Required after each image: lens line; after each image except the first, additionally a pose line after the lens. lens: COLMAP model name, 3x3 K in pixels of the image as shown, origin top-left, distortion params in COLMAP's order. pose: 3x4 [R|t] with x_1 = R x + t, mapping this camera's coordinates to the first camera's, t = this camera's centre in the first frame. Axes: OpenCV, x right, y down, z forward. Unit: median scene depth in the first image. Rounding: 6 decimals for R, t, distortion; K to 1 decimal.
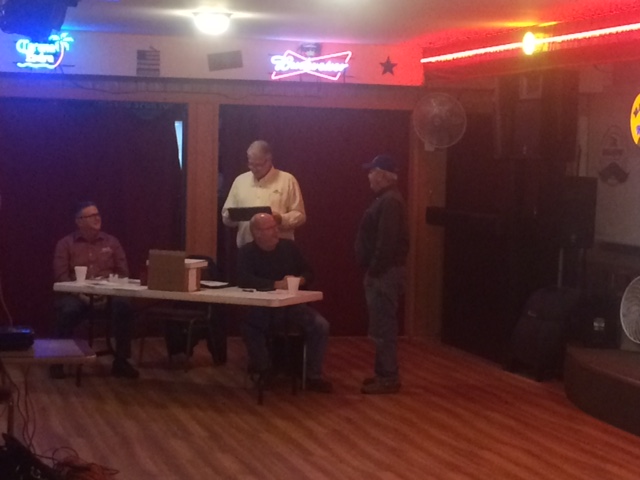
lens RADIAL K [[1536.8, 0, 320.0], [0, 1536.8, 240.0], [0, 0, 1]] dist [0.012248, -0.199511]
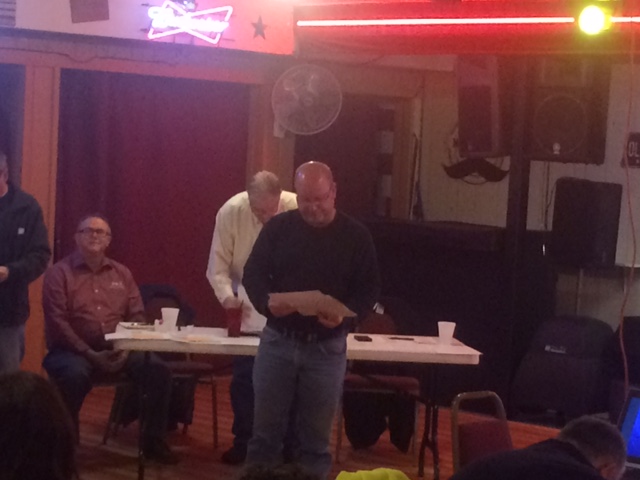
lens RADIAL K [[1785.0, 0, 320.0], [0, 1785.0, 240.0], [0, 0, 1]] dist [-0.008066, 0.434316]
pose [[0.855436, -0.007536, 0.517854, -0.405922], [-0.003362, 0.999792, 0.020104, -0.025480], [-0.517897, -0.018939, 0.855233, 0.222812]]
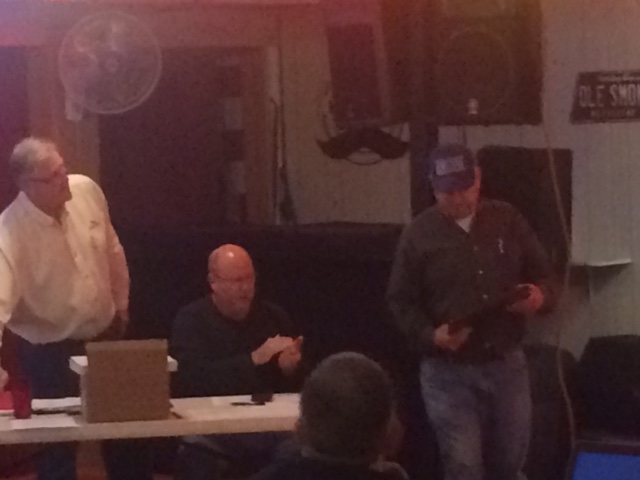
lens RADIAL K [[2717.3, 0, 320.0], [0, 2717.3, 240.0], [0, 0, 1]] dist [-0.036095, -1.793055]
pose [[0.819453, -0.077228, 0.567920, -0.425078], [0.080833, 0.996549, 0.018880, -0.029197], [-0.567418, 0.030435, 0.822867, 0.182200]]
